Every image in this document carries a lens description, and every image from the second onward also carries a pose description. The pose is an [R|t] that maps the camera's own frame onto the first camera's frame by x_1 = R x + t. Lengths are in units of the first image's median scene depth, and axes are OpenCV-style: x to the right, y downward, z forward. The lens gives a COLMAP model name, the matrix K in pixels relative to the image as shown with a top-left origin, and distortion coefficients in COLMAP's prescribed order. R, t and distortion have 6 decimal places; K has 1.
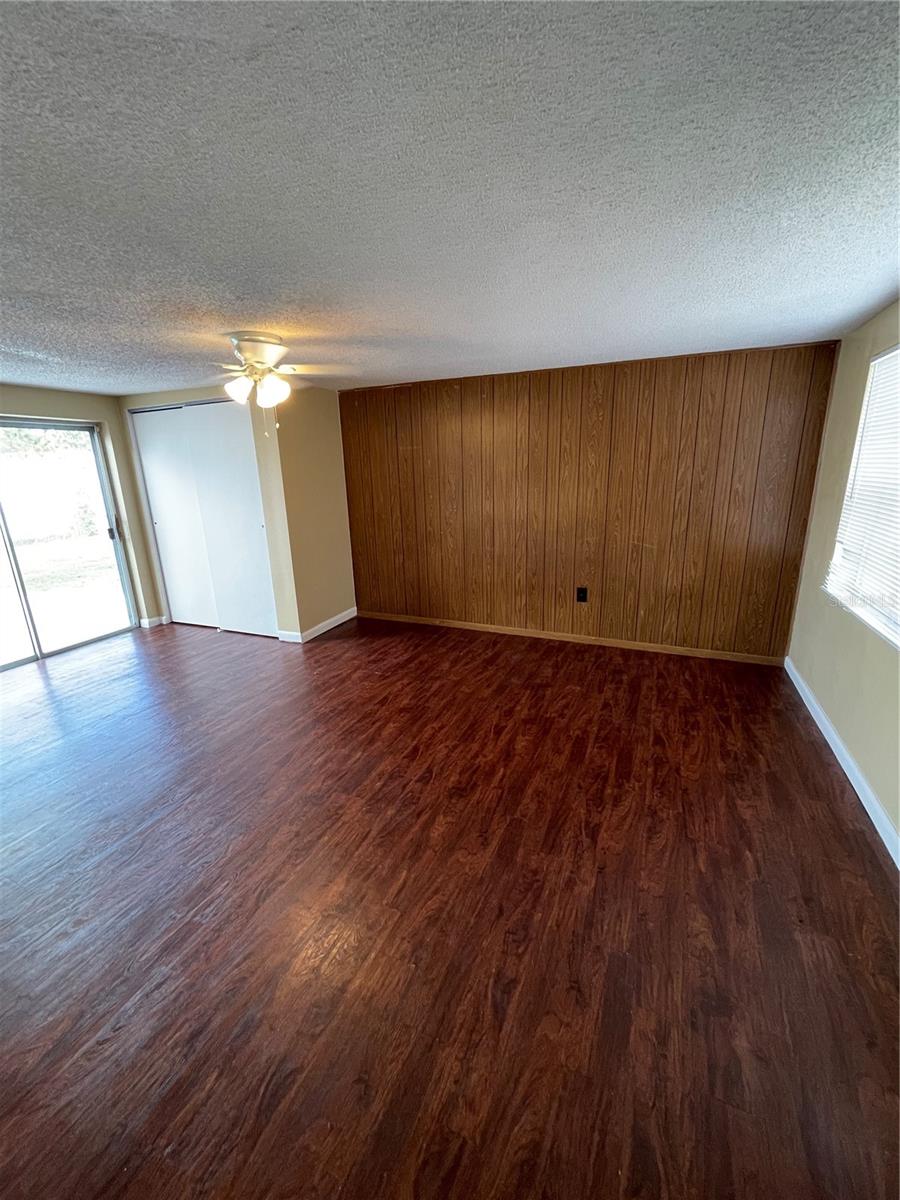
lens RADIAL K [[483.1, 0, 447.2], [0, 483.1, 598.6], [0, 0, 1]] dist [-0.005516, 0.001733]
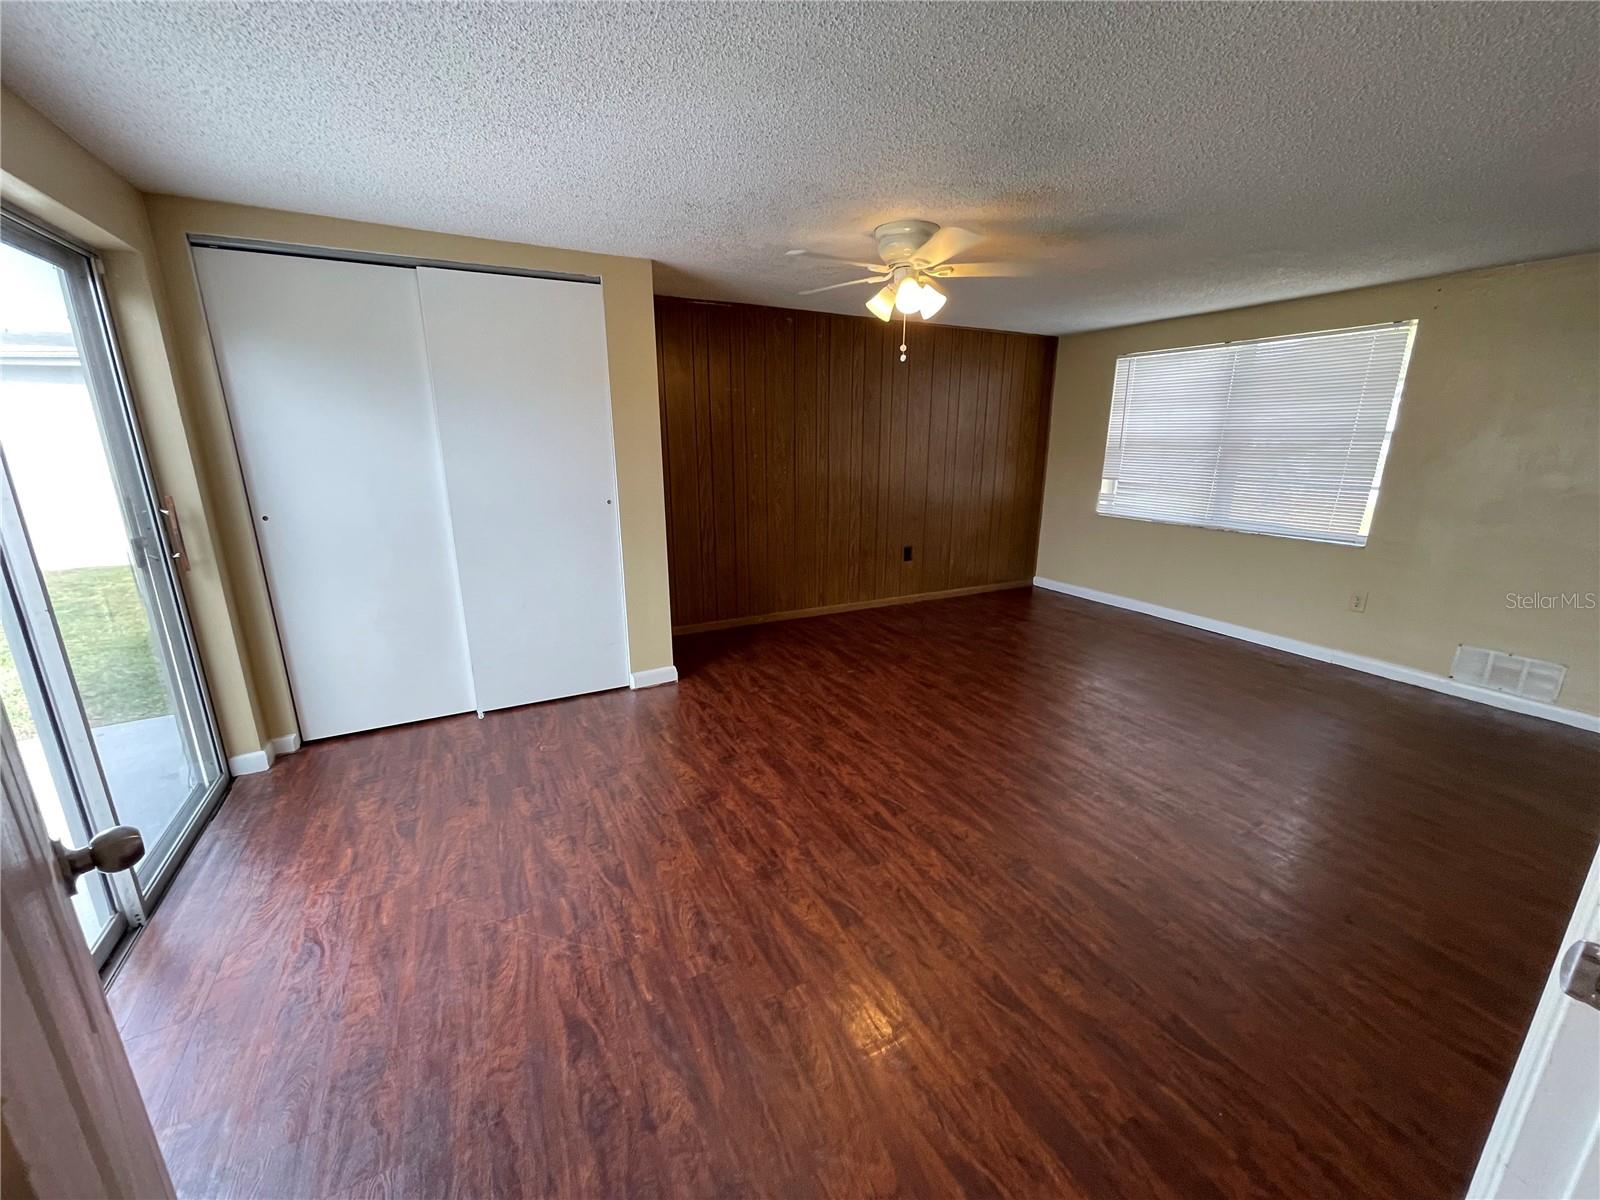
lens RADIAL K [[644.2, 0, 795.6], [0, 644.2, 609.9], [0, 0, 1]] dist [-0.005516, 0.001733]
pose [[0.622829, -0.178620, 0.761695, -0.981326], [0.188583, 0.979157, 0.075414, -0.041633], [-0.759289, 0.096673, 0.643532, 0.374853]]
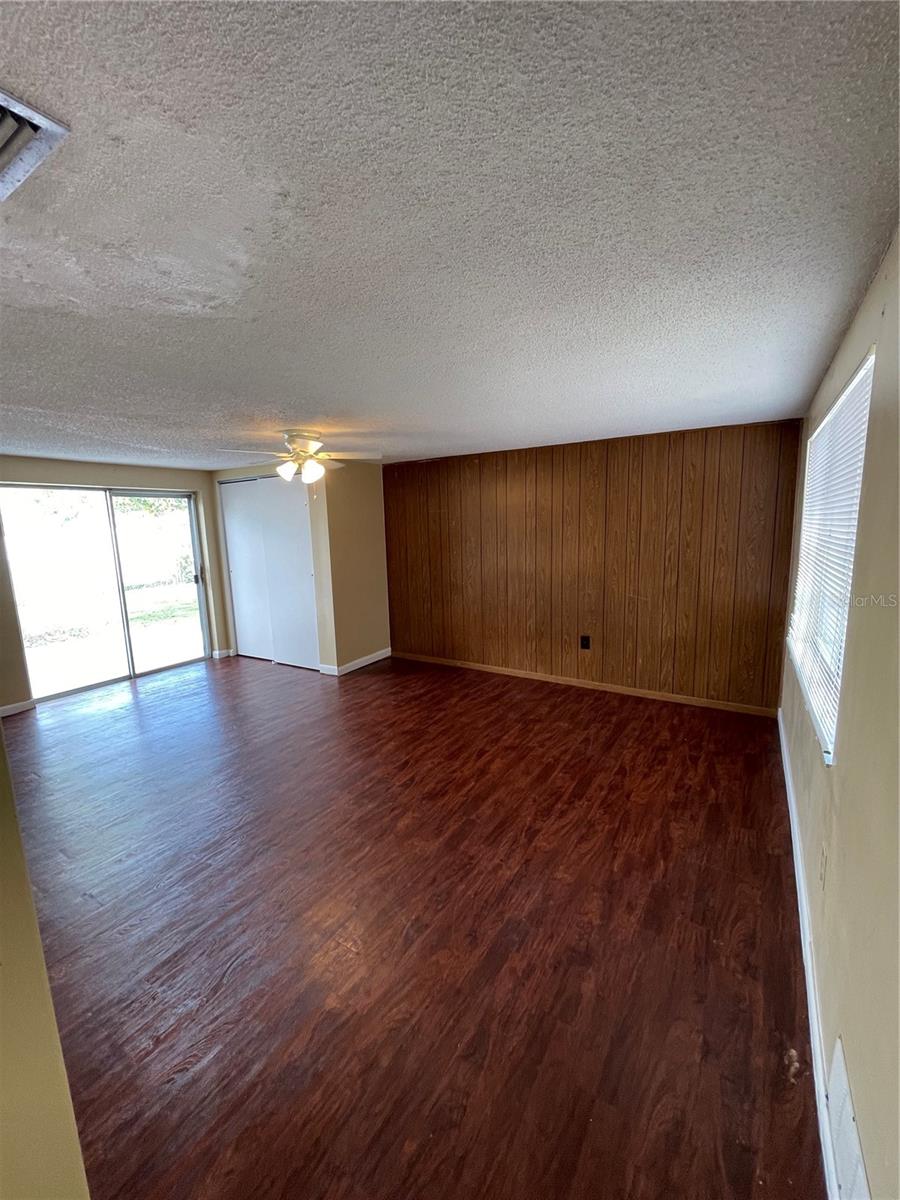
lens RADIAL K [[483.1, 0, 446.4], [0, 483.1, 597.9], [0, 0, 1]] dist [-0.005516, 0.001733]
pose [[0.988876, 0.023934, -0.146802, 0.141222], [-0.040325, 0.993145, -0.109717, 0.027486], [0.143170, 0.114416, 0.983062, -0.137946]]
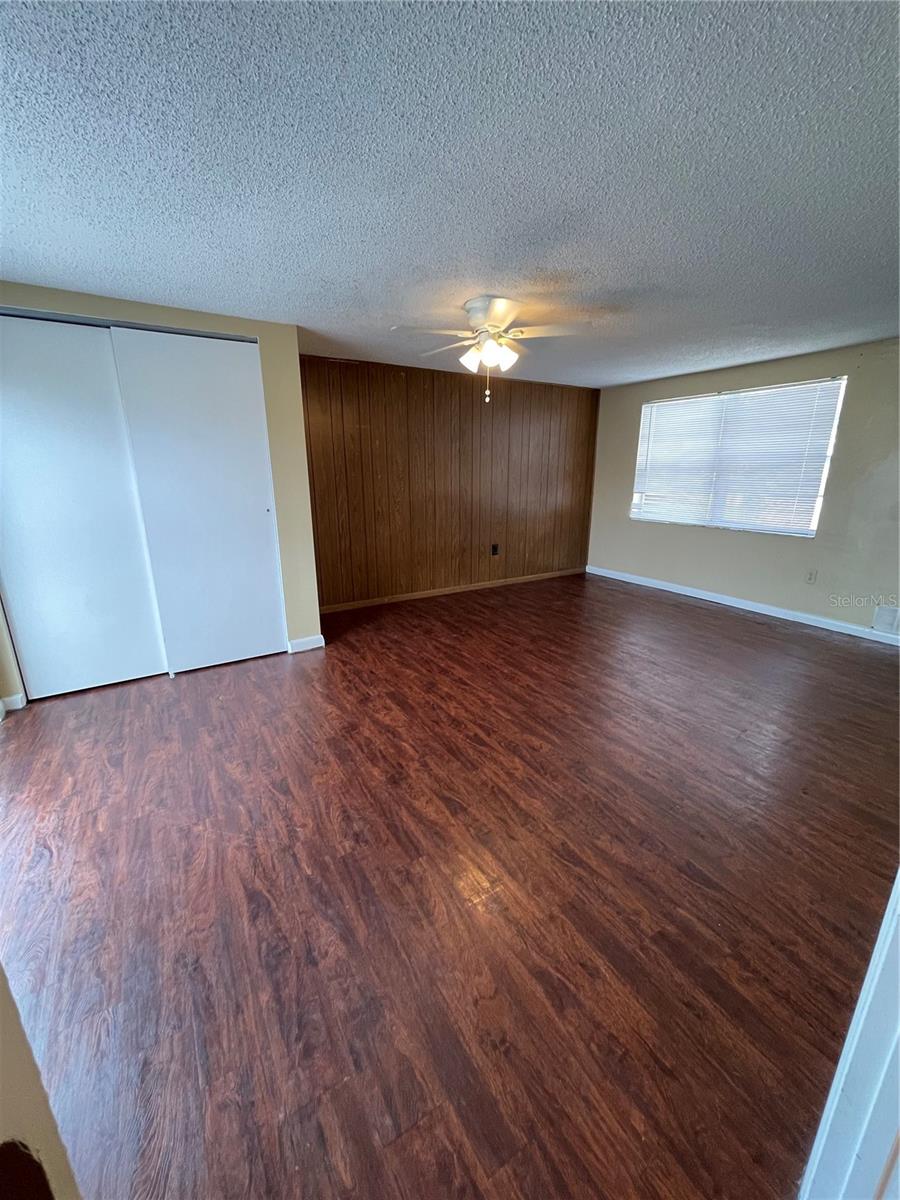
lens RADIAL K [[483.1, 0, 445.0], [0, 483.1, 602.7], [0, 0, 1]] dist [-0.005516, 0.001733]
pose [[0.566605, -0.199156, 0.799559, -0.989708], [0.205358, 0.973863, 0.097046, -0.024921], [-0.797989, 0.109209, 0.592694, 0.371790]]
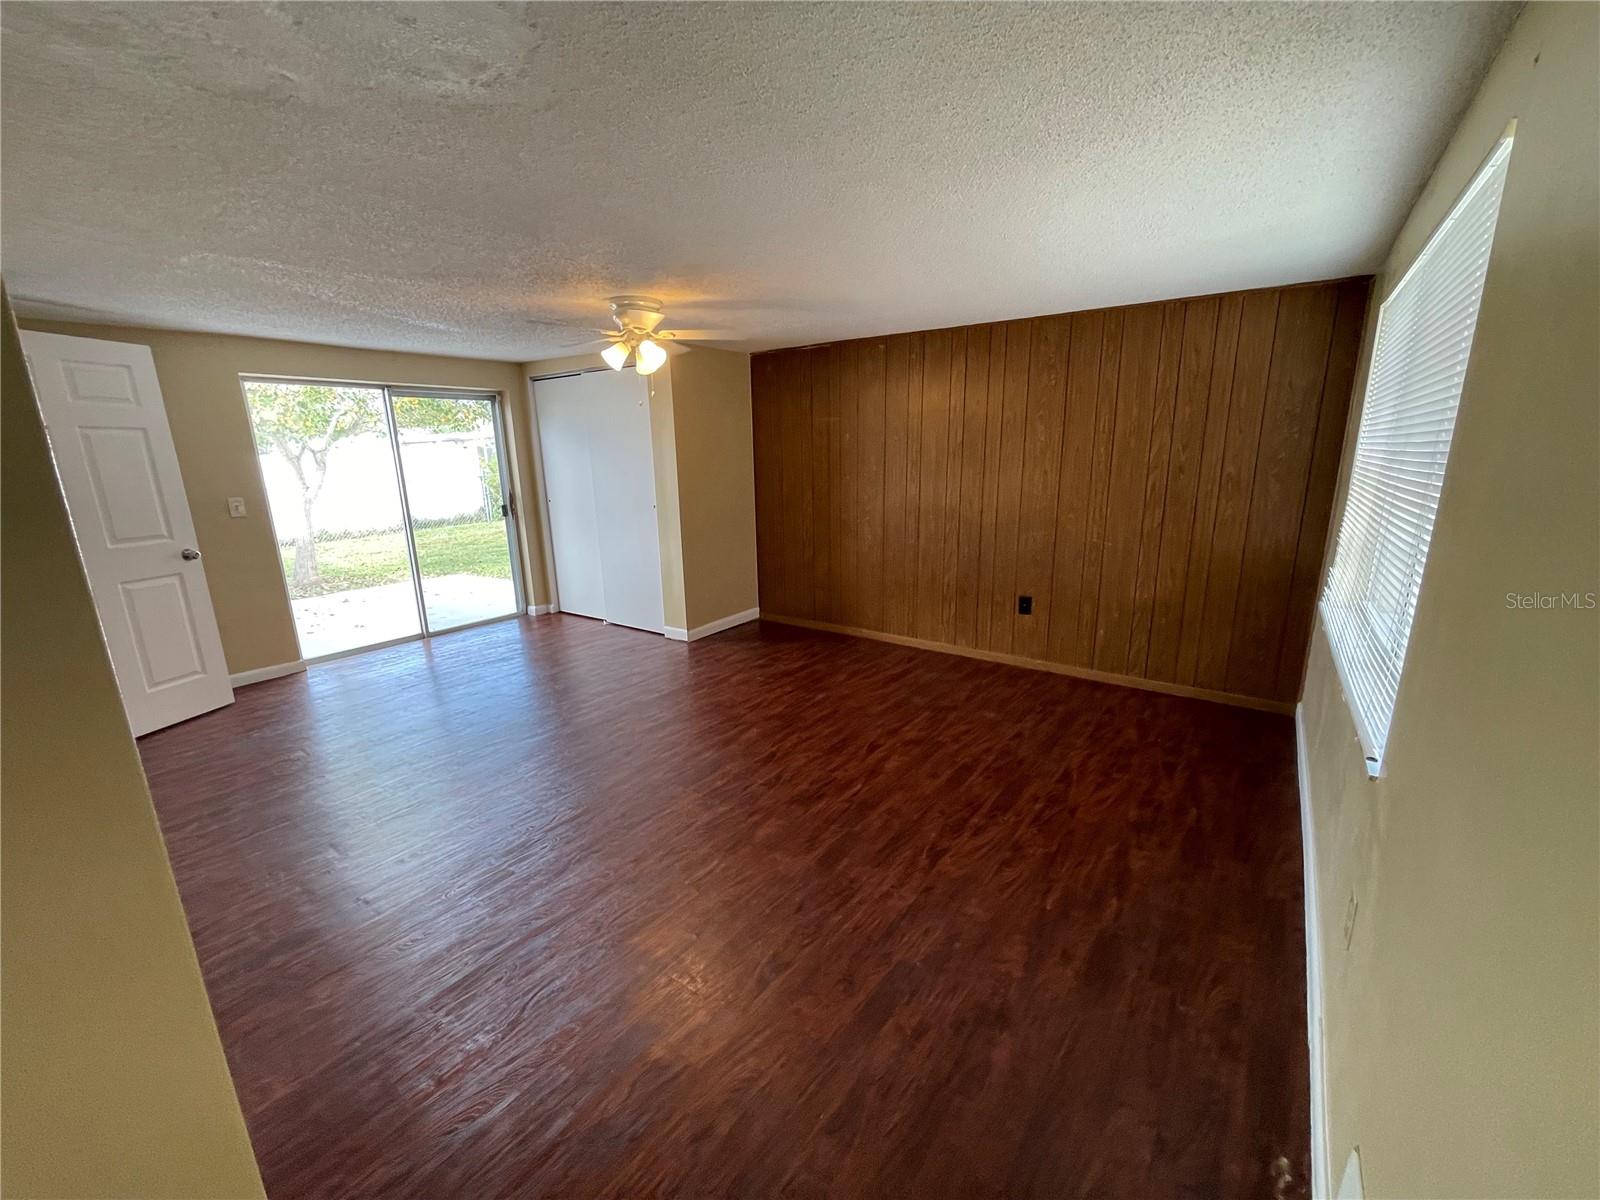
lens RADIAL K [[644.2, 0, 798.6], [0, 644.2, 603.2], [0, 0, 1]] dist [-0.005516, 0.001733]
pose [[0.976458, 0.061080, -0.206880, 0.151016], [-0.066971, 0.997521, -0.021585, 0.040435], [0.205049, 0.034931, 0.978128, -0.109618]]
